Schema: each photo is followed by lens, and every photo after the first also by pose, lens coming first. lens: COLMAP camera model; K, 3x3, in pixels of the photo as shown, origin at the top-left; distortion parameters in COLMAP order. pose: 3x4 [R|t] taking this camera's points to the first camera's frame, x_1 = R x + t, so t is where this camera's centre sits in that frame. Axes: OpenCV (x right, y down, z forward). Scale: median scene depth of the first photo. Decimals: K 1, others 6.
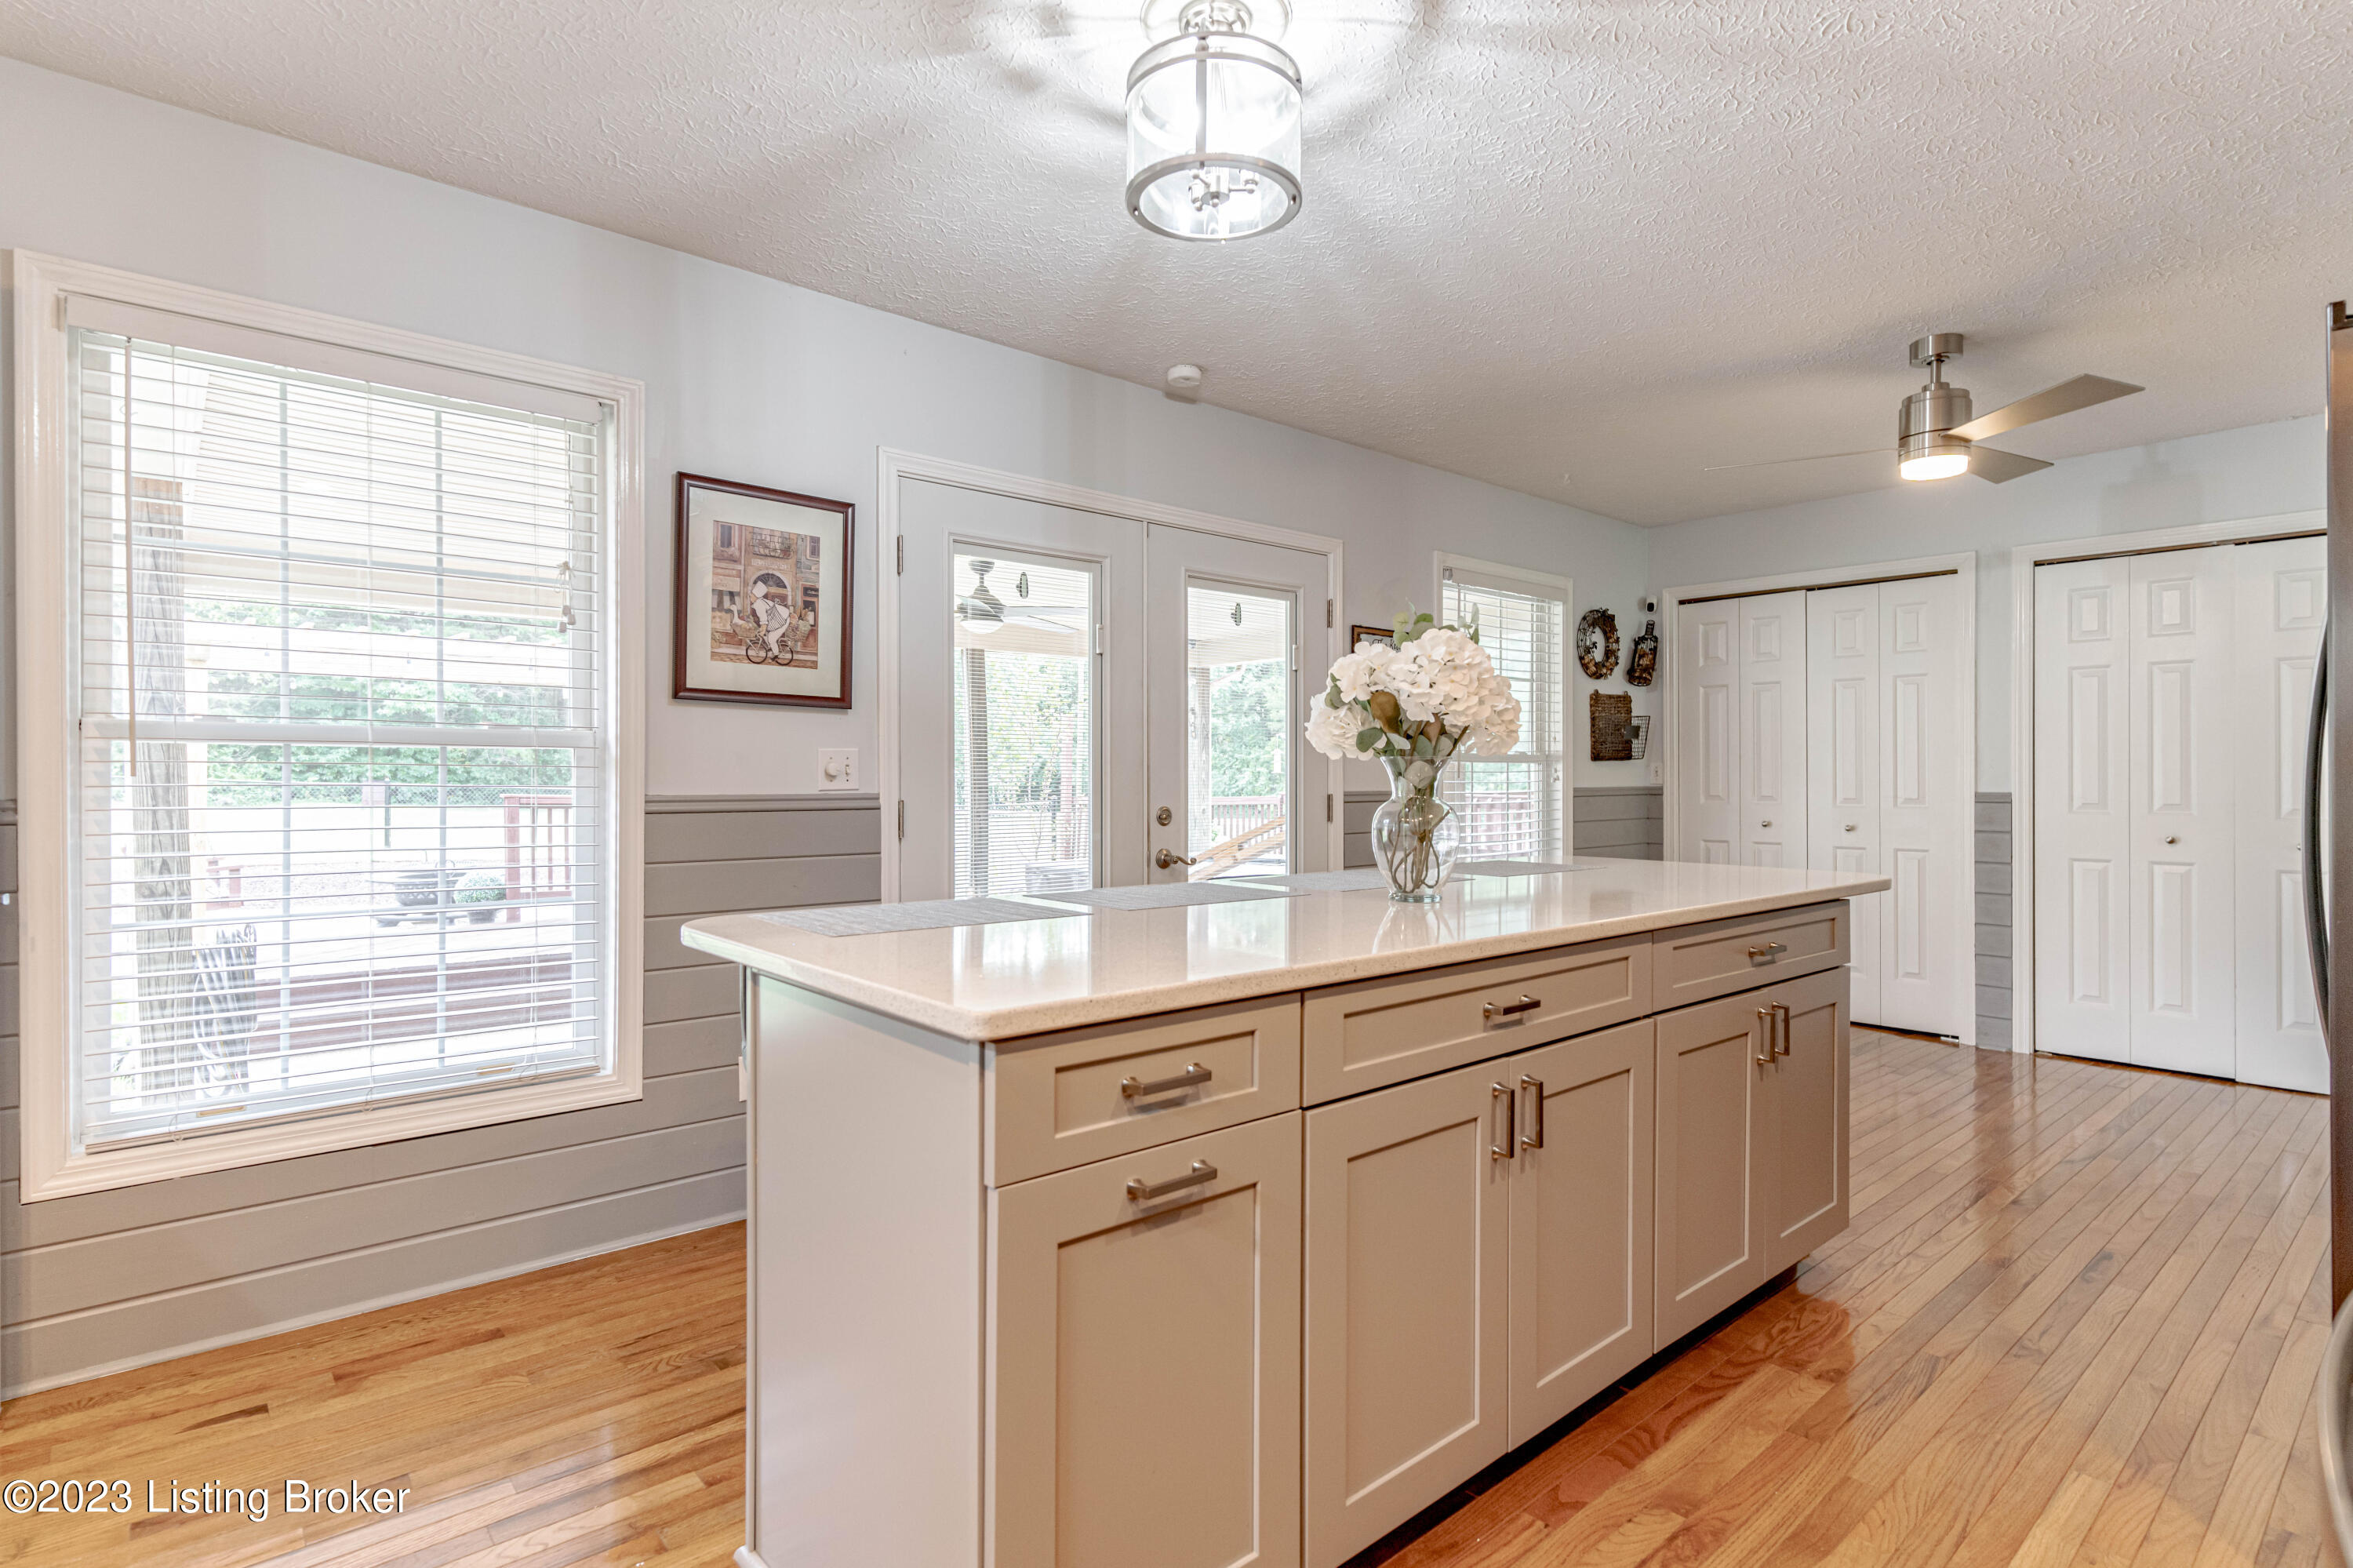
lens RADIAL K [[1147.0, 0, 1176.5], [0, 1147.0, 784.0], [0, 0, 1]] dist [0.003237, 0.000587]
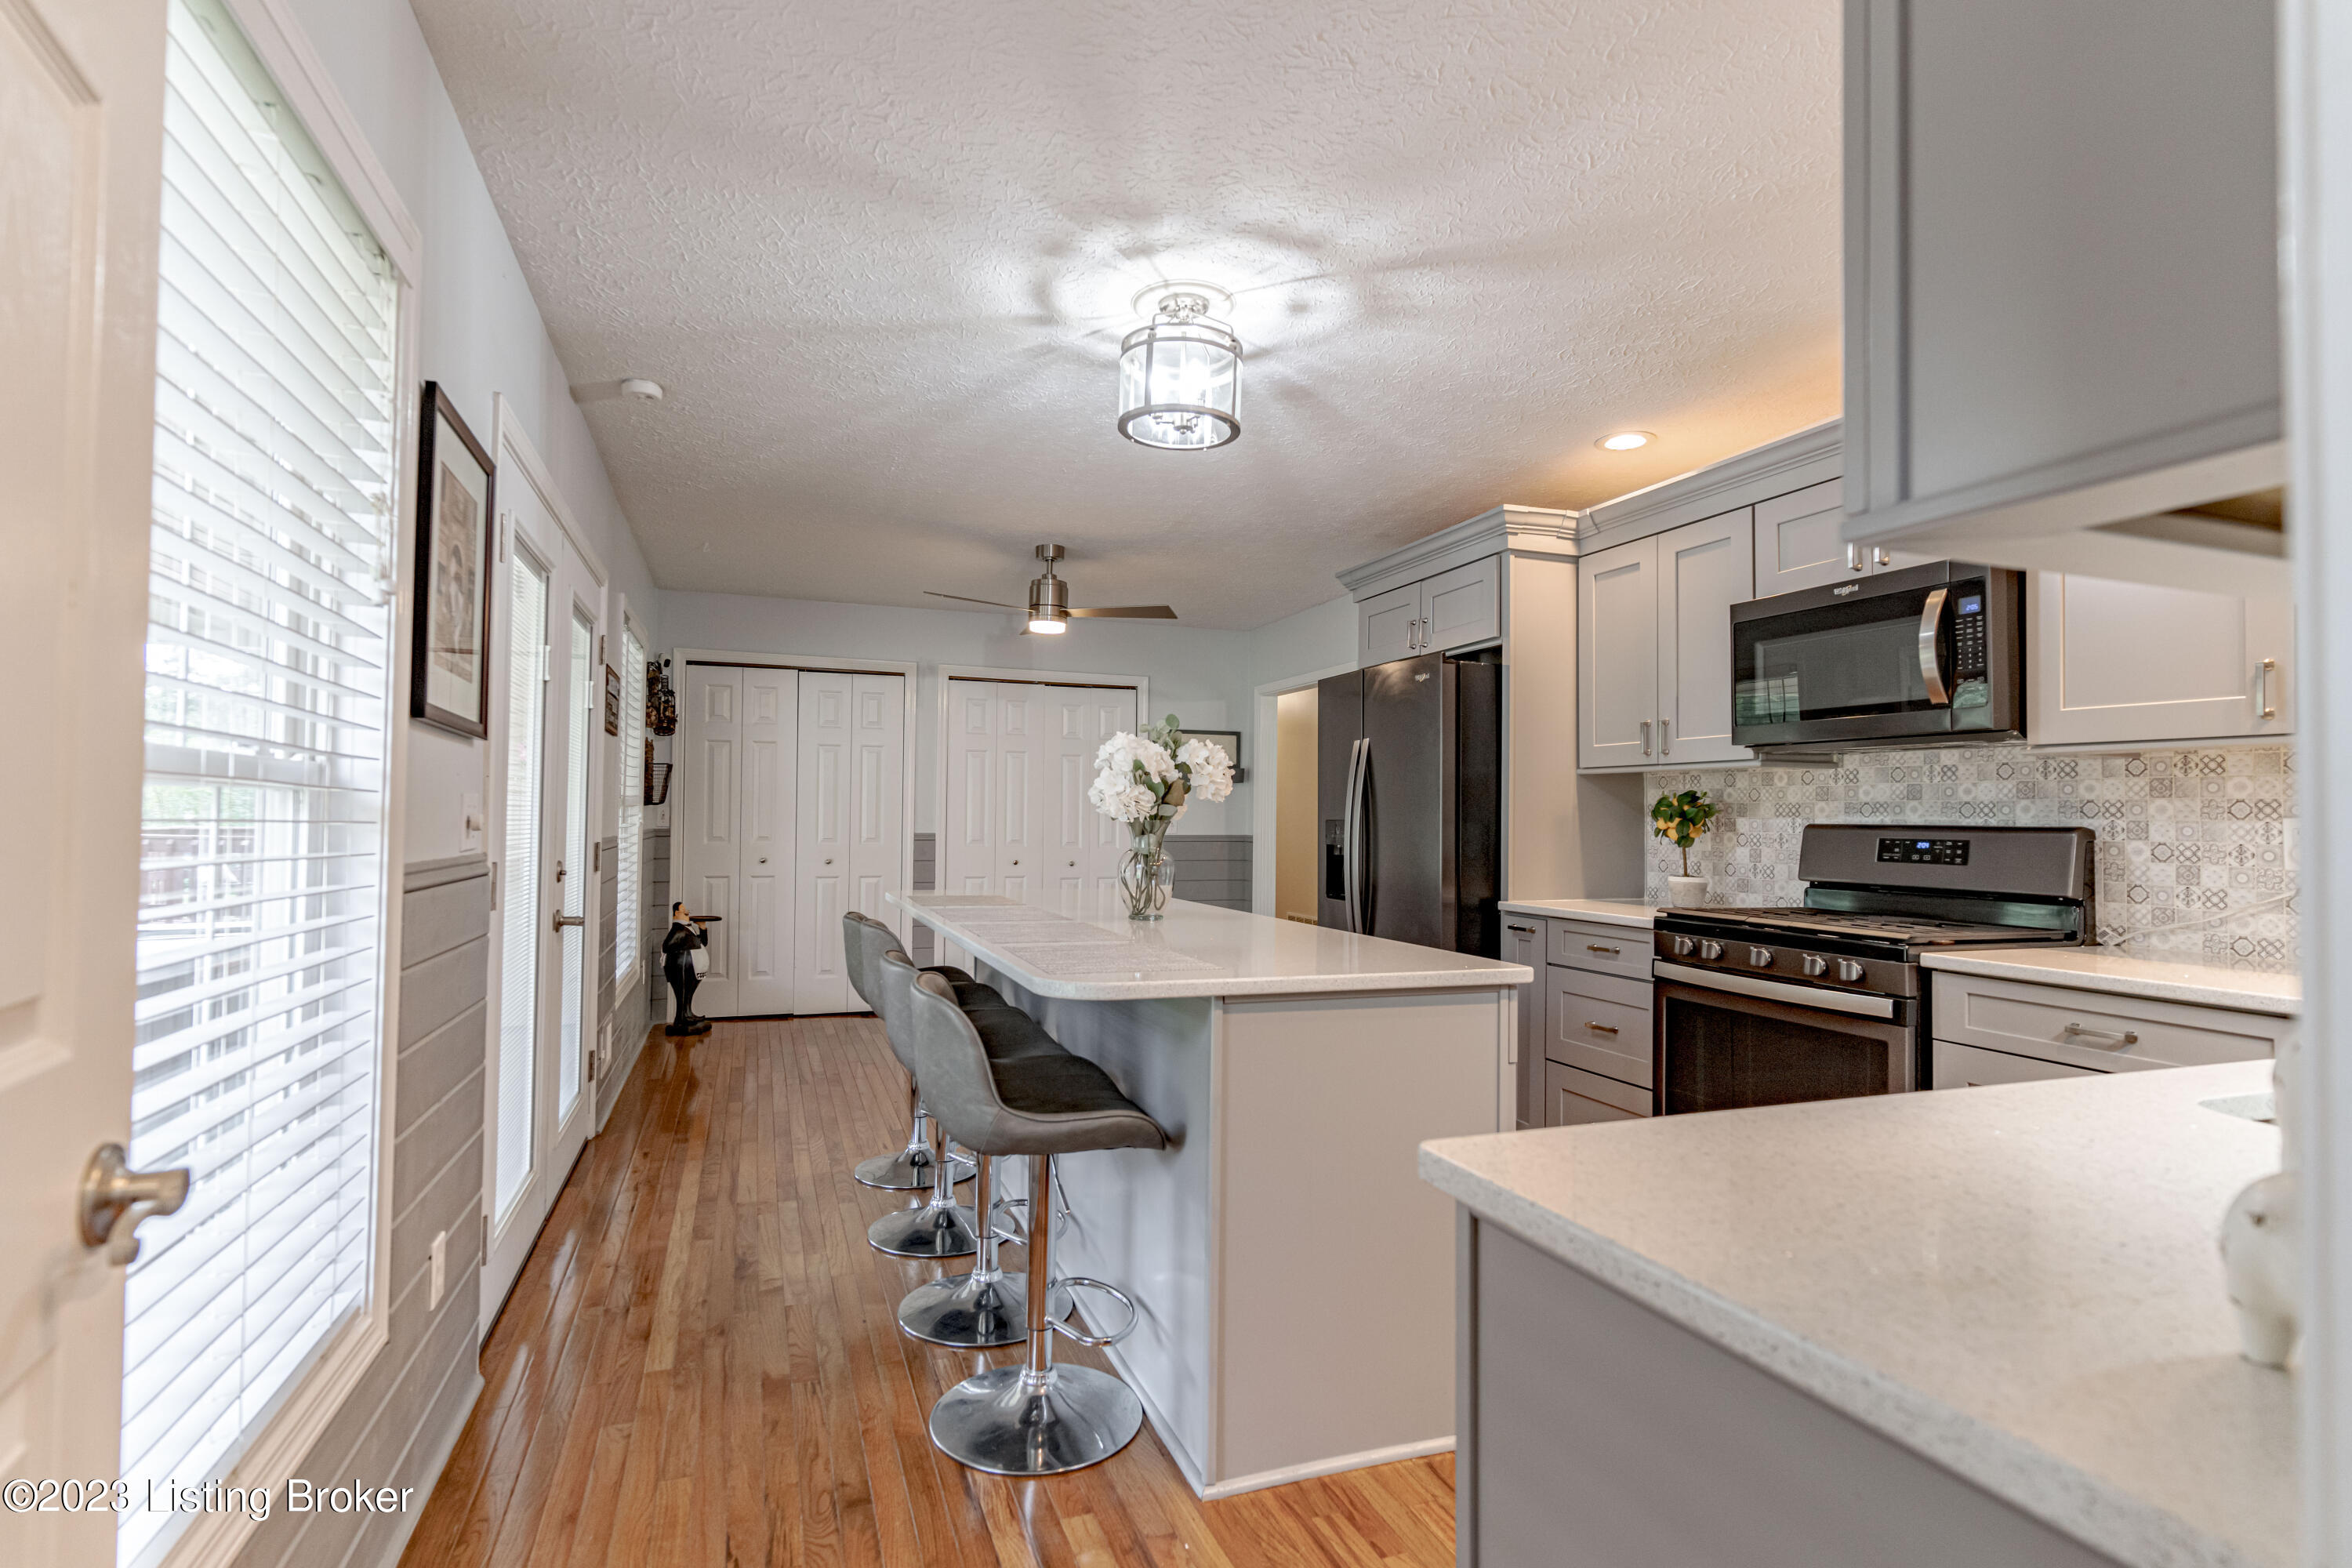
lens RADIAL K [[1146.5, 0, 1176.0], [0, 1146.5, 784.0], [0, 0, 1]] dist [0.003237, 0.000587]
pose [[0.358642, 0.030554, 0.932975, -0.646958], [-0.002827, 0.999495, -0.031646, -0.011558], [-0.933471, 0.008712, 0.358548, 0.253746]]
